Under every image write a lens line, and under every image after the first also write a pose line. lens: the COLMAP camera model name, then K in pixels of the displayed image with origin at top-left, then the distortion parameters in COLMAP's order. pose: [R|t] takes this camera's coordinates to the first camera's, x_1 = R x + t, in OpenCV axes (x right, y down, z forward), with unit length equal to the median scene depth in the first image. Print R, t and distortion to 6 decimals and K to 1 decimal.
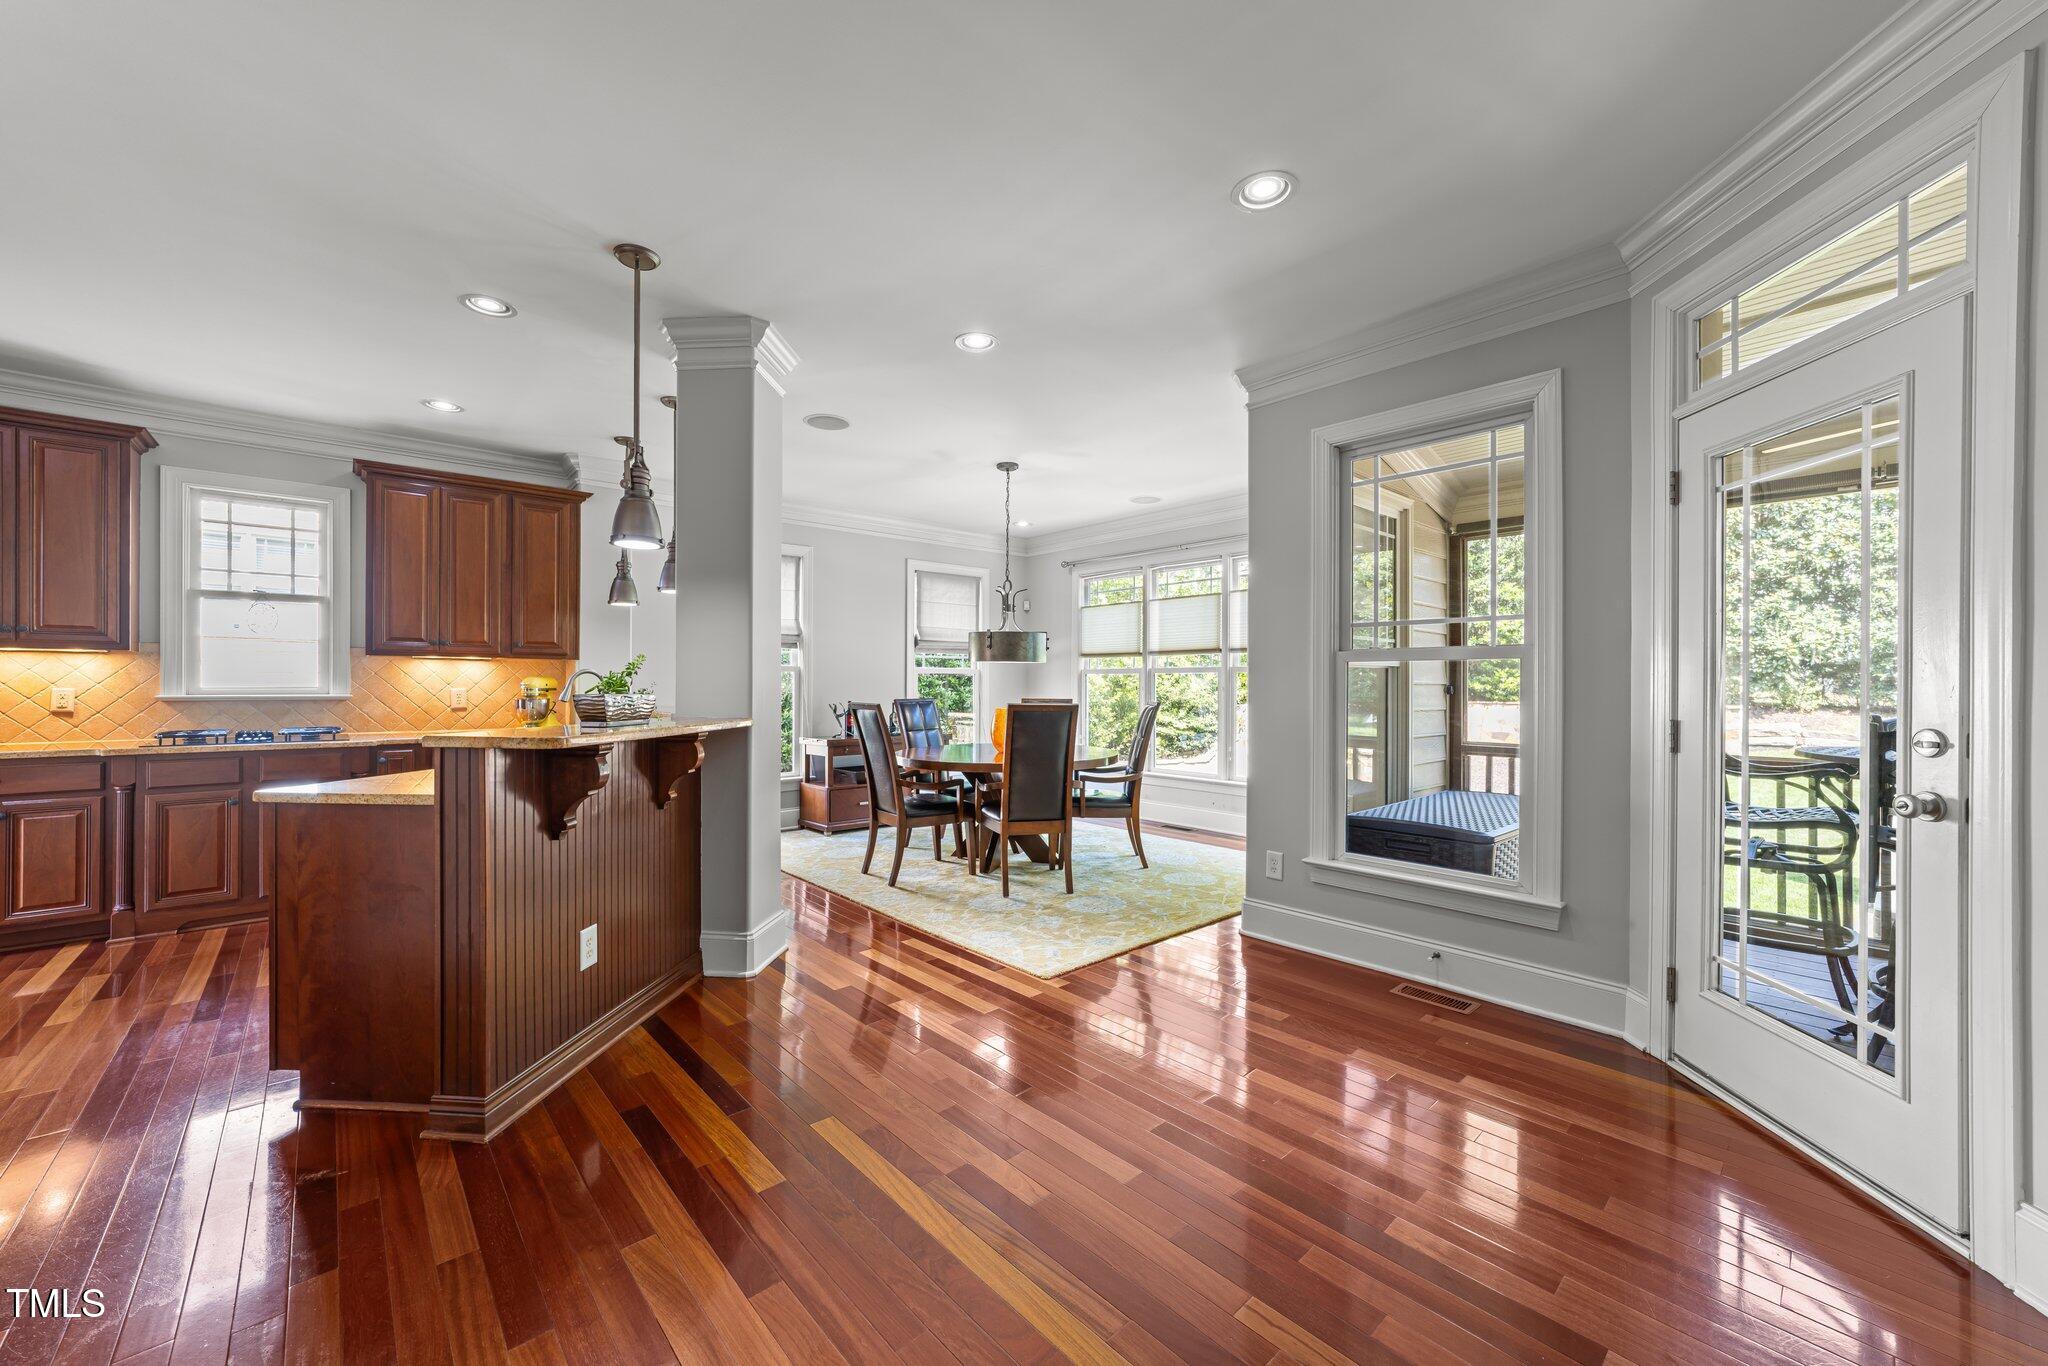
lens RADIAL K [[792.8, 0, 1024.0], [0, 792.8, 683.0], [0, 0, 1]] dist [-0.001484, -0.000138]
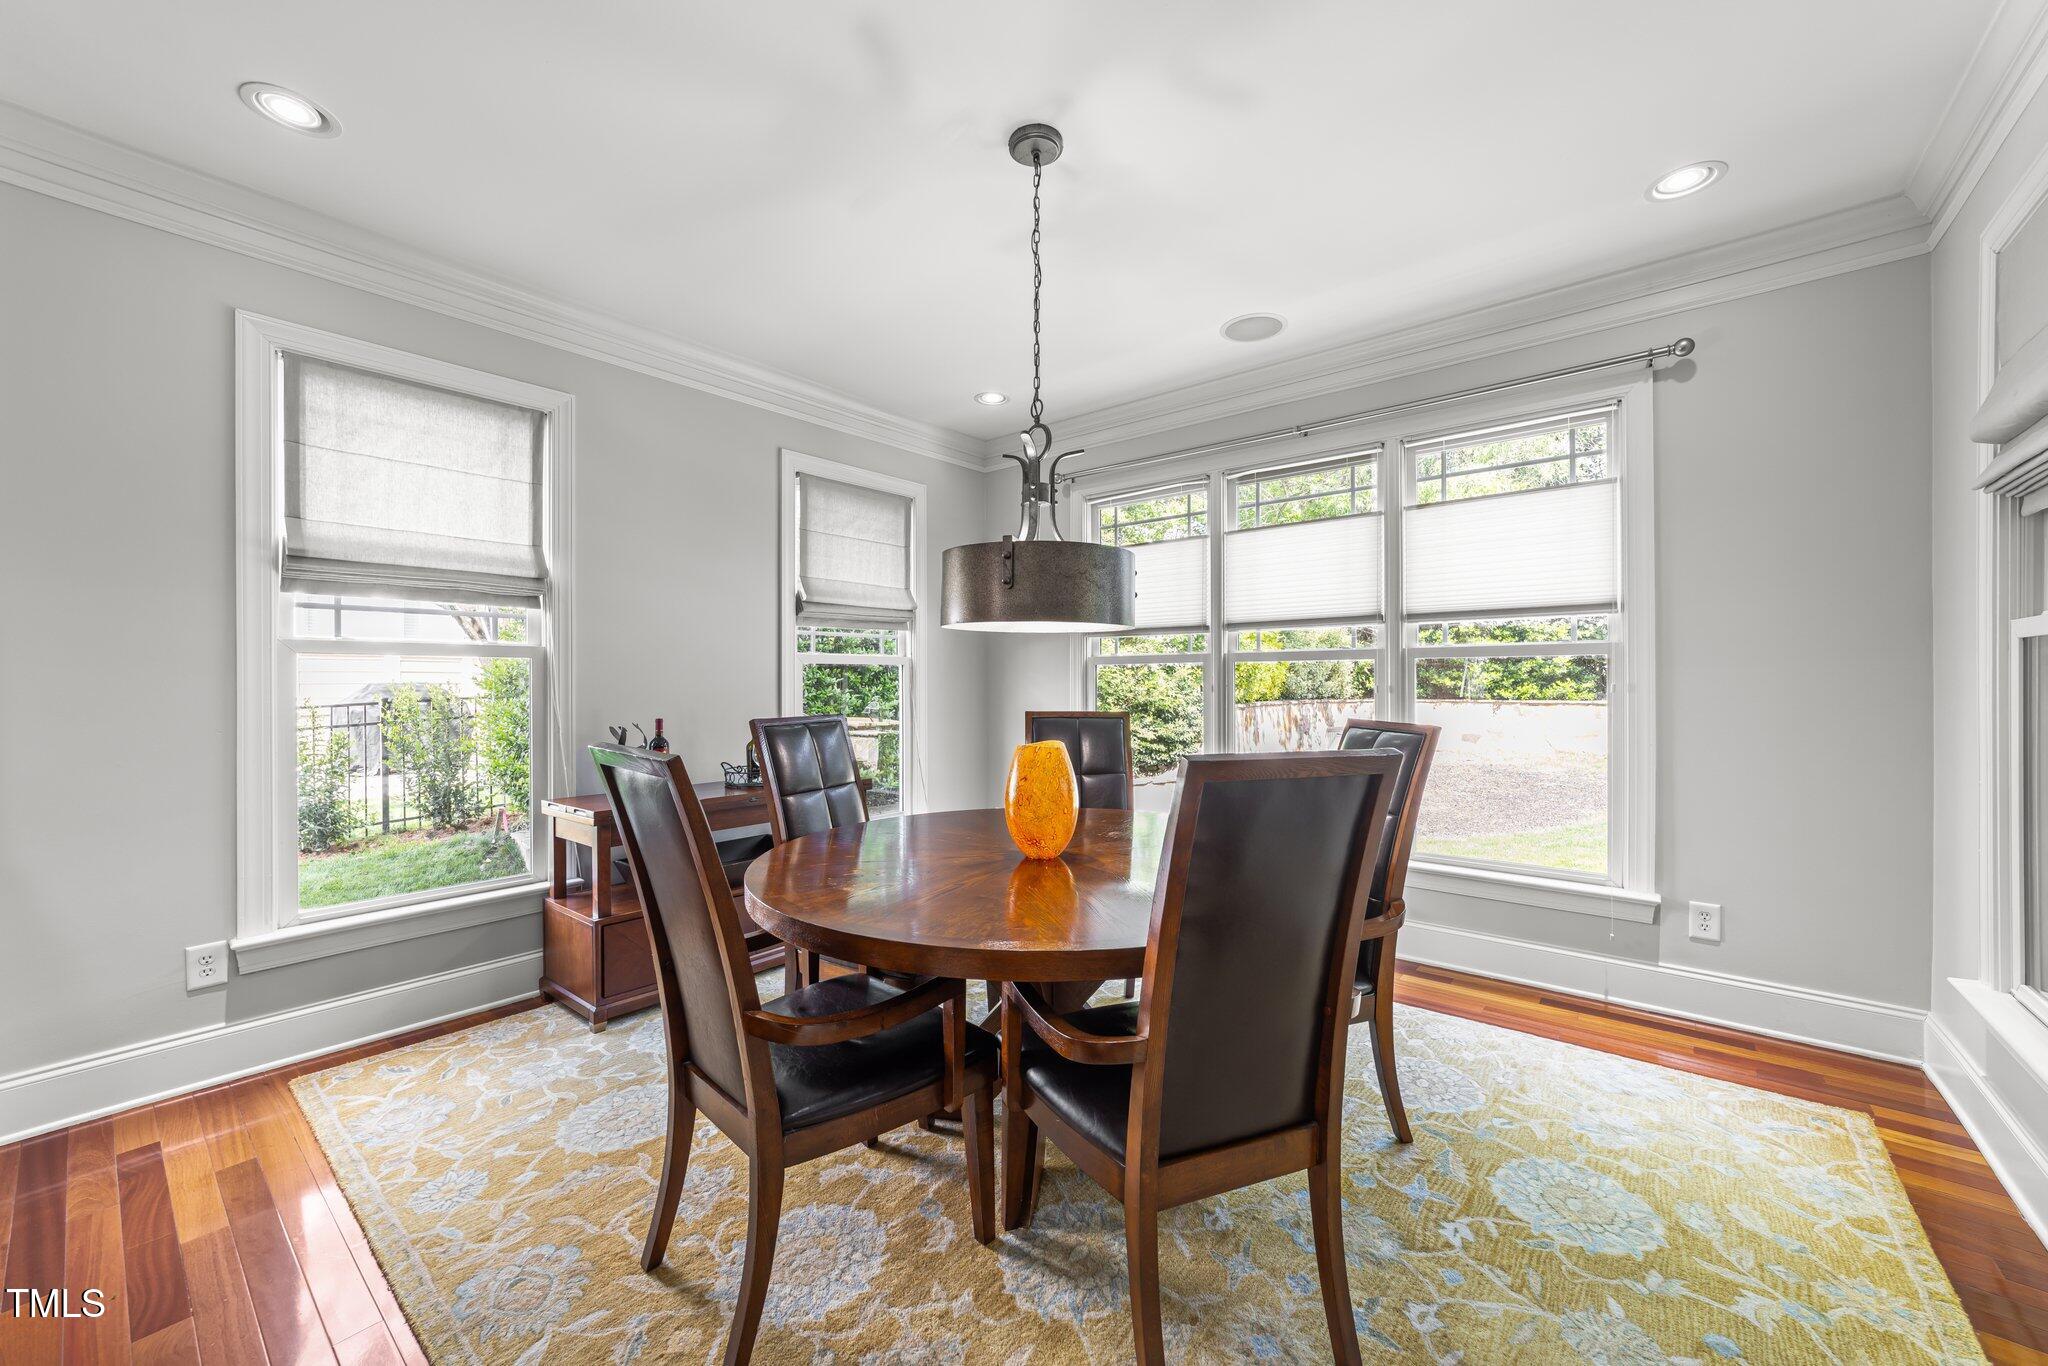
lens RADIAL K [[792.8, 0, 1024.0], [0, 792.8, 683.0], [0, 0, 1]] dist [-0.001484, -0.000138]
pose [[0.989026, -0.004871, 0.147662, -0.067484], [0.004594, 0.999987, 0.002221, 0.000877], [-0.147671, -0.001518, 0.989035, 0.464420]]
